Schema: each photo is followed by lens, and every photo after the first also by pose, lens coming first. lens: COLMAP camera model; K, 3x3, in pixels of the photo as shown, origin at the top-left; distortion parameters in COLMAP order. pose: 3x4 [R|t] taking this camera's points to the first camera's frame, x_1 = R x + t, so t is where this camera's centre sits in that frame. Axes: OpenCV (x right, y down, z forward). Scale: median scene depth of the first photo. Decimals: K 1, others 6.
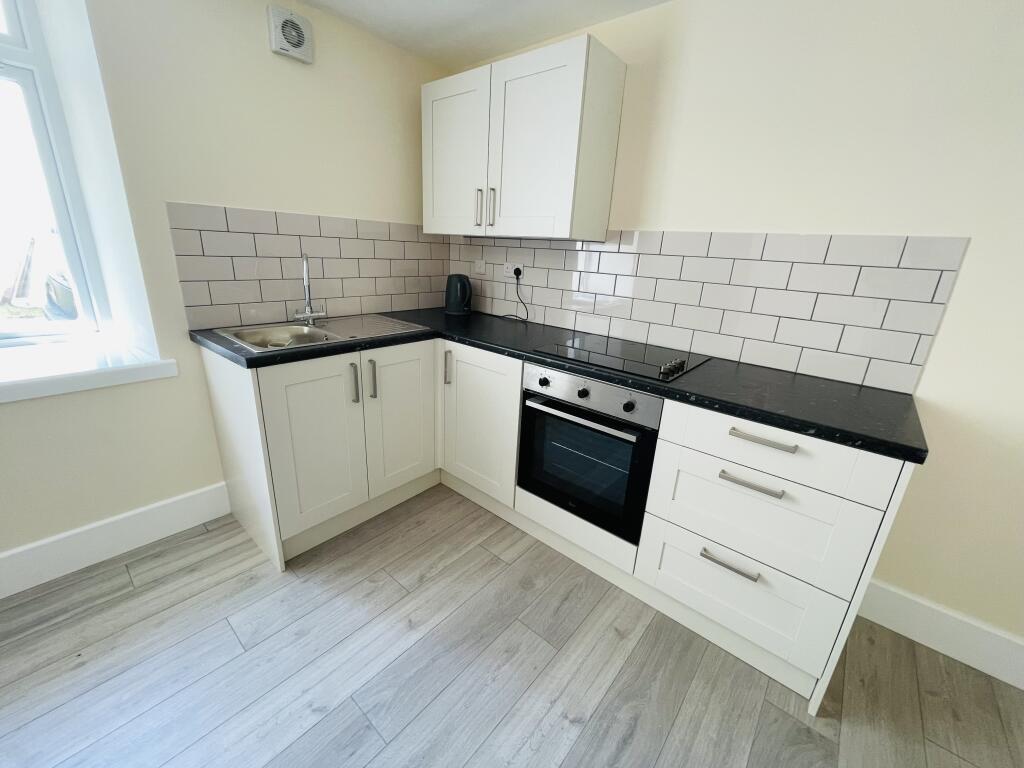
lens RADIAL K [[413.0, 0, 515.1], [0, 413.0, 380.2], [0, 0, 1]] dist [-0.000923, -0.000757]
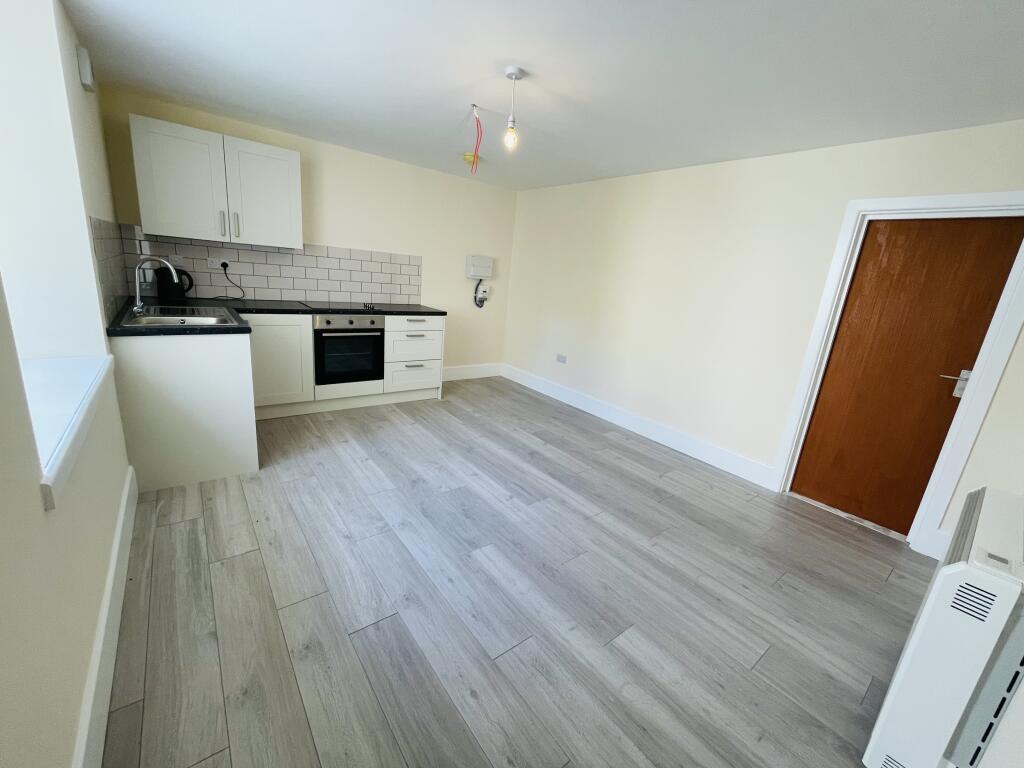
lens RADIAL K [[413.0, 0, 509.2], [0, 413.0, 377.2], [0, 0, 1]] dist [-0.000923, -0.000757]
pose [[0.210147, -0.274967, 0.938206, -1.687396], [0.217116, 0.948798, 0.229440, -0.012921], [-0.953257, 0.155483, 0.259087, -0.330822]]
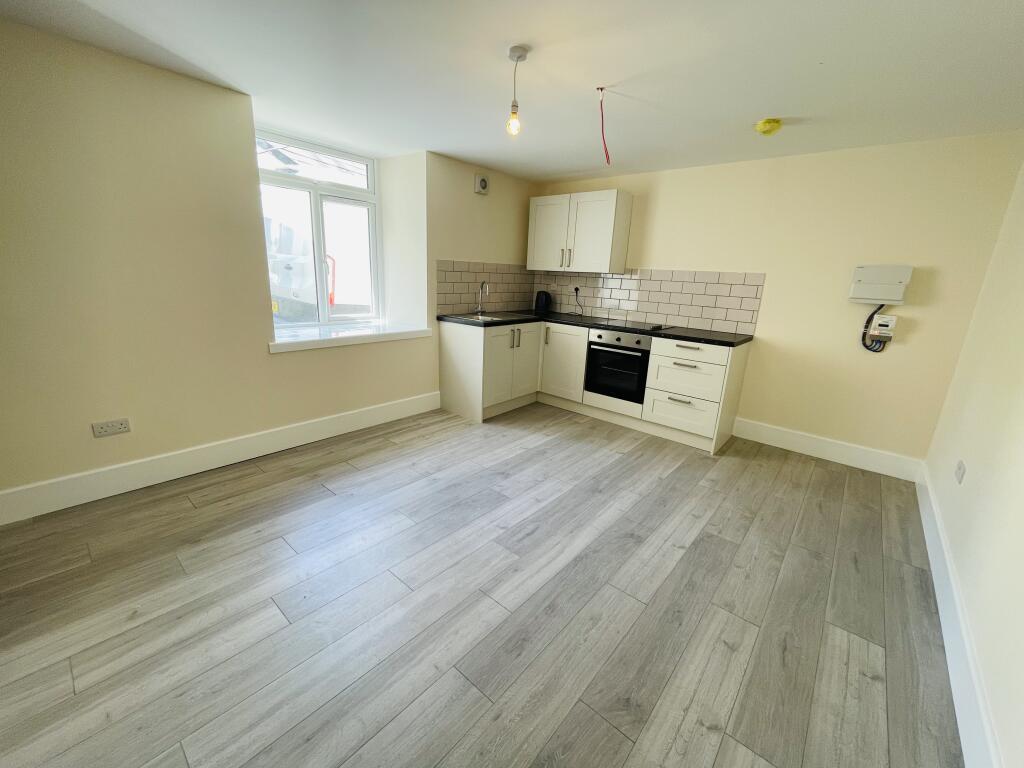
lens RADIAL K [[413.0, 0, 515.3], [0, 413.0, 379.5], [0, 0, 1]] dist [-0.000923, -0.000757]
pose [[0.999949, -0.005785, -0.008261, -0.360597], [0.005322, 0.998476, -0.054936, 0.348990], [0.008566, 0.054889, 0.998456, -1.198632]]
